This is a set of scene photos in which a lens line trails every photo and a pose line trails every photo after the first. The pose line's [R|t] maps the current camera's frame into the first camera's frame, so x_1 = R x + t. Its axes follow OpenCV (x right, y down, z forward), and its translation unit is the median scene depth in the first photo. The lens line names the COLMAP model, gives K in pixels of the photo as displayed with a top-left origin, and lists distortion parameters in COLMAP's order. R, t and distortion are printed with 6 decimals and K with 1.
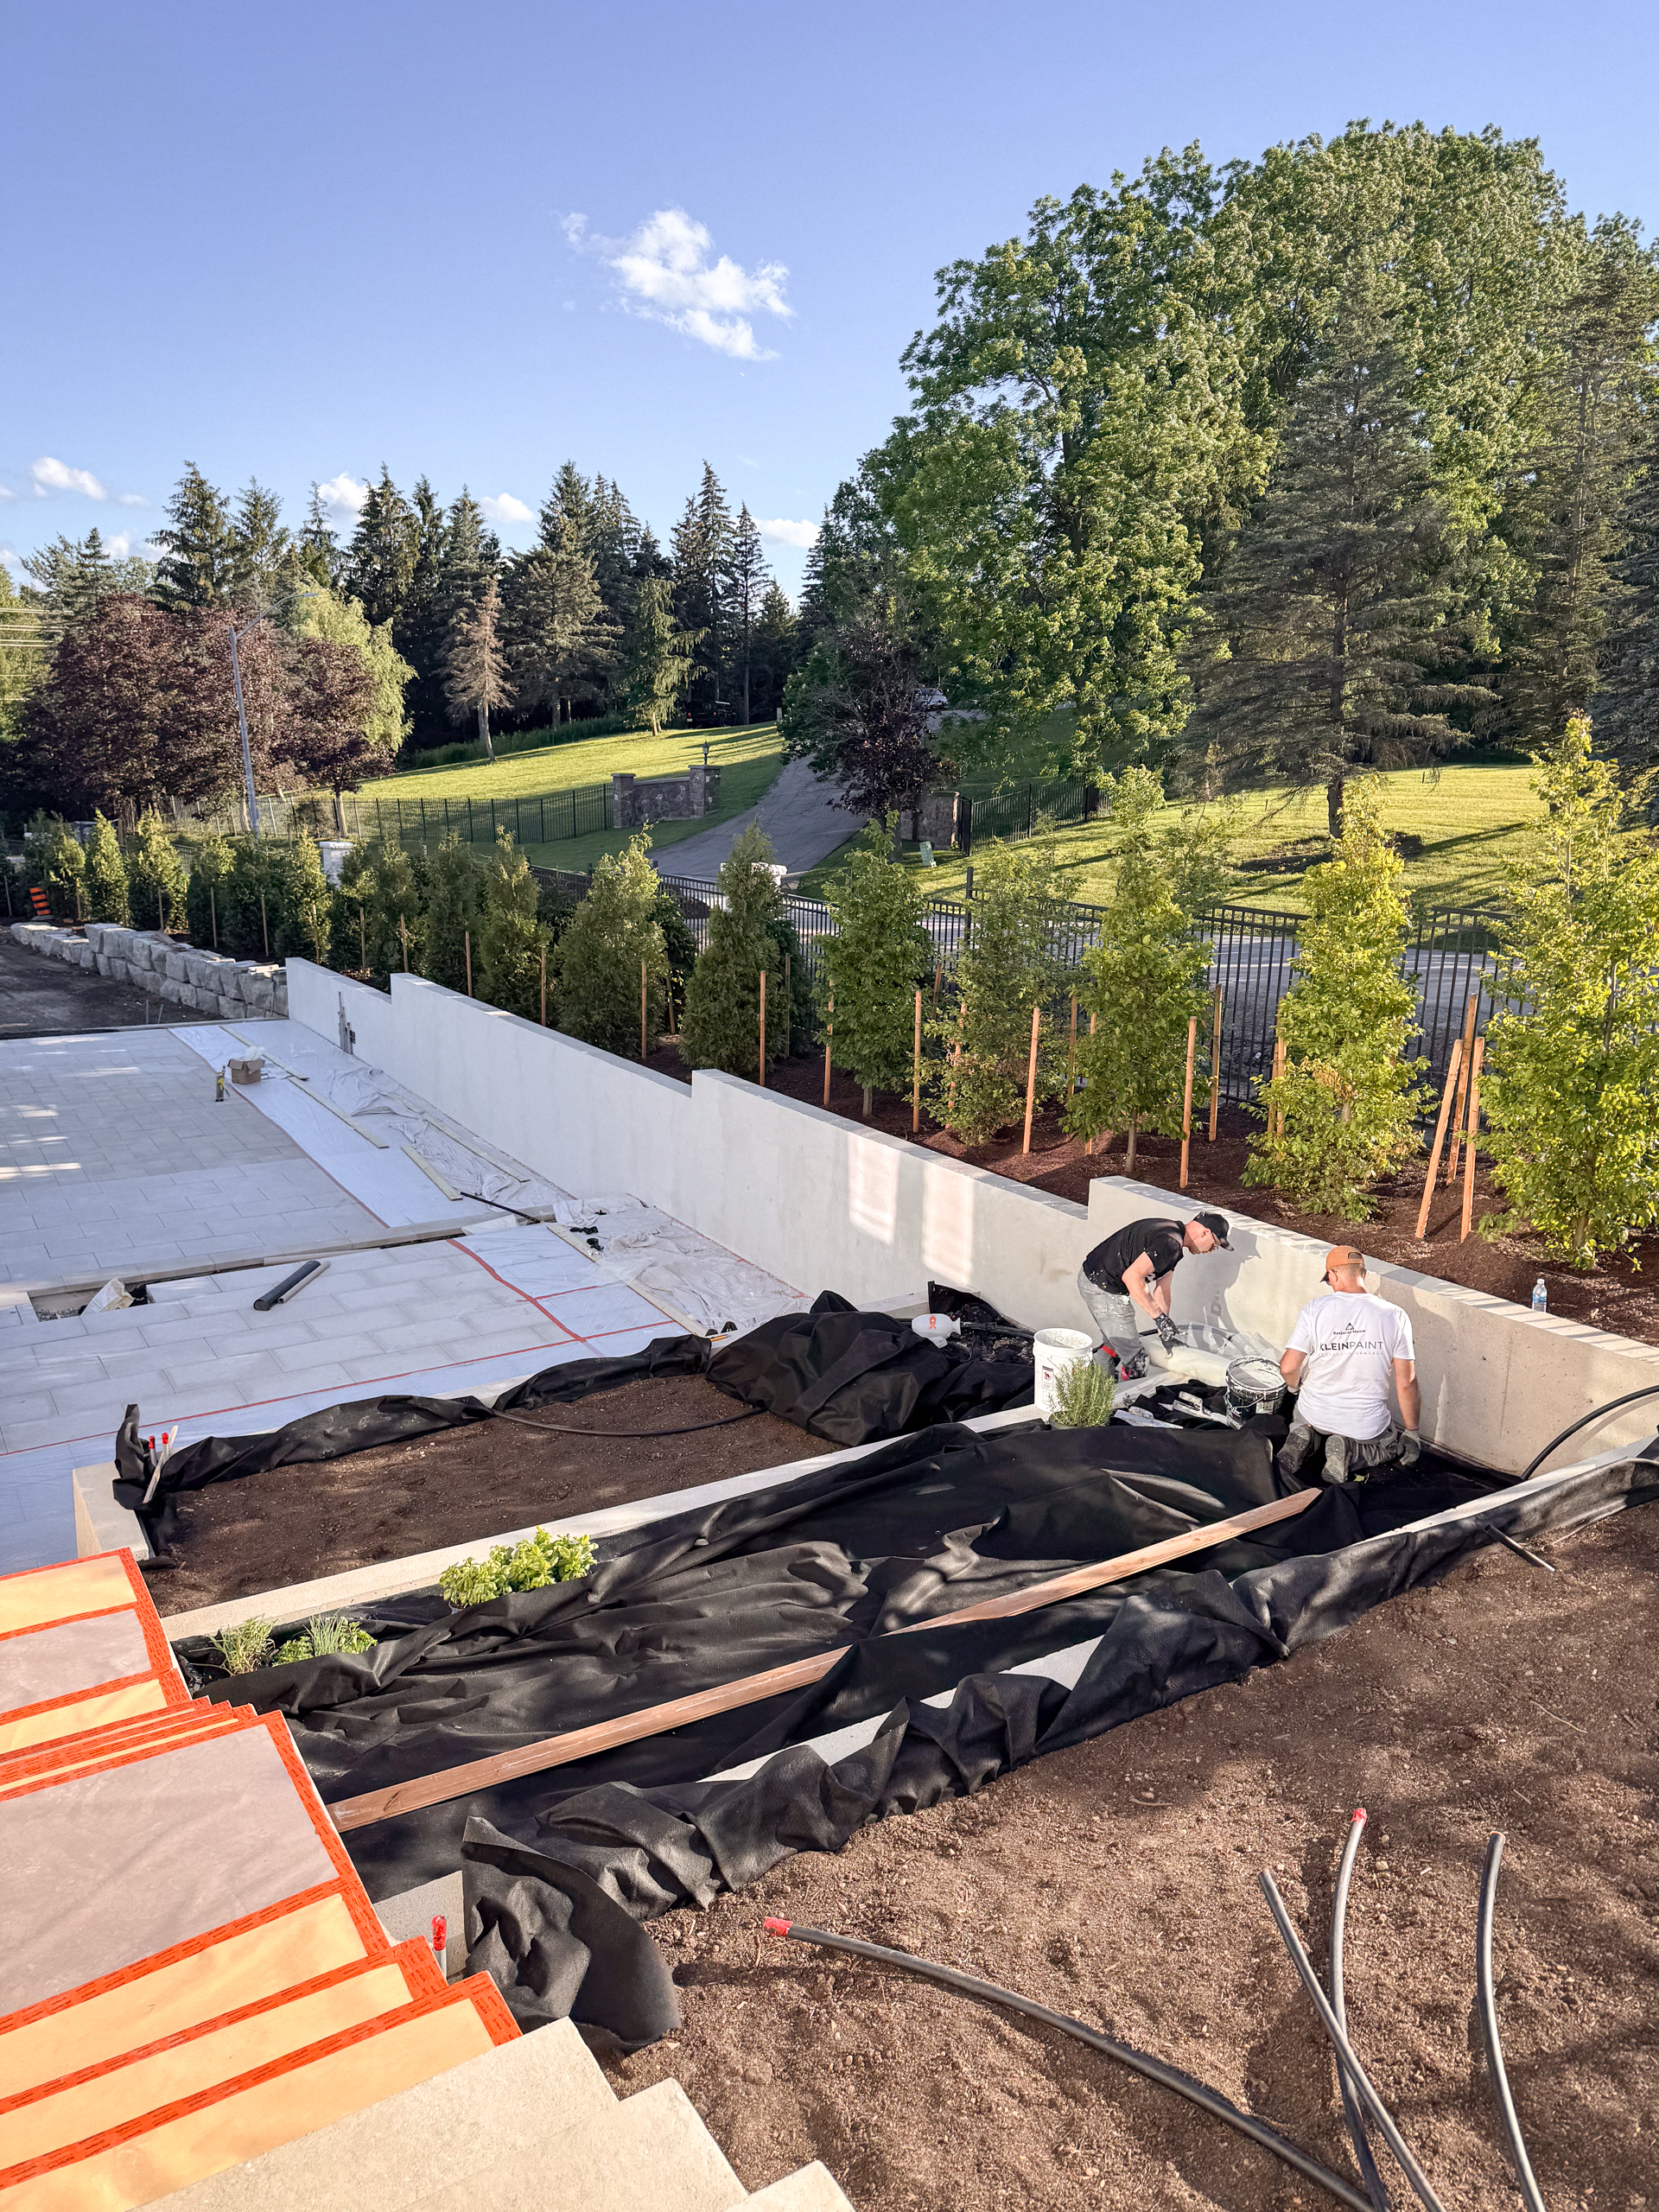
lens RADIAL K [[1537.0, 0, 829.5], [0, 1537.0, 1106.0], [0, 0, 1]] dist [0.028018, 0.001922]
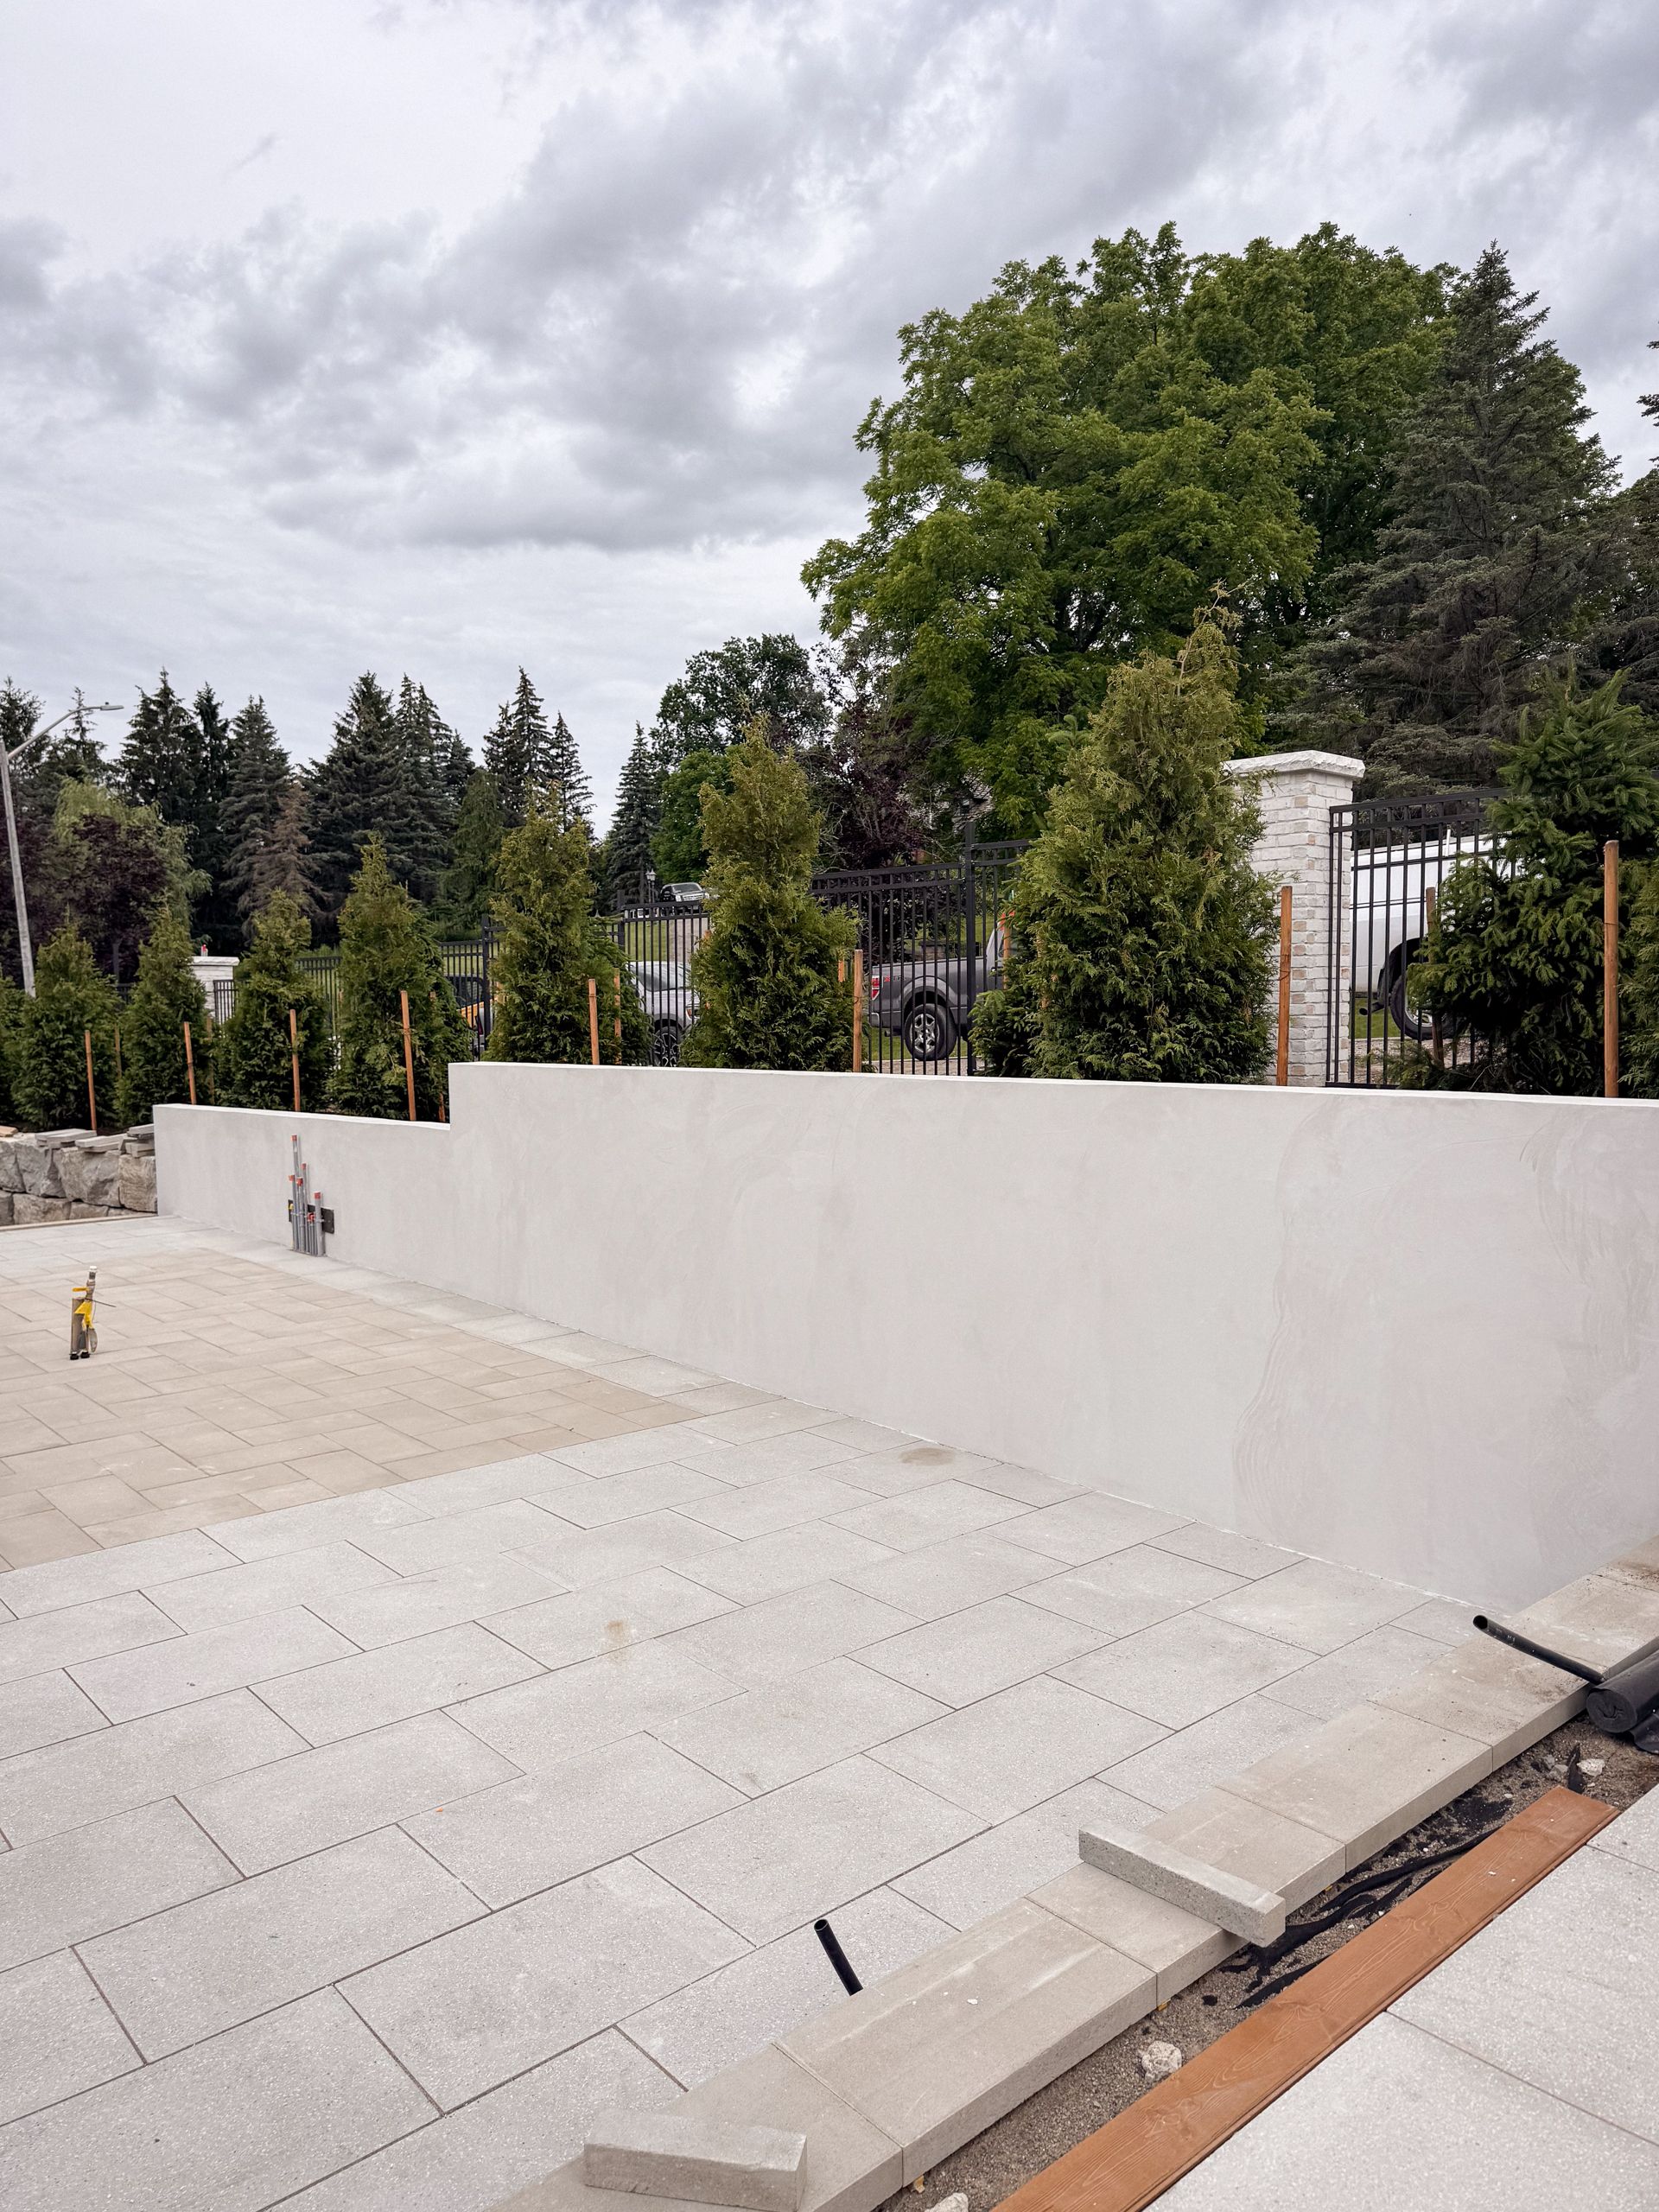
lens RADIAL K [[1537.0, 0, 829.5], [0, 1537.0, 1106.0], [0, 0, 1]] dist [0.028018, 0.001922]
pose [[0.988038, -0.049020, 0.146210, -0.045627], [0.071247, 0.985979, -0.150896, 0.001223], [-0.136763, 0.159508, 0.977677, 0.099616]]
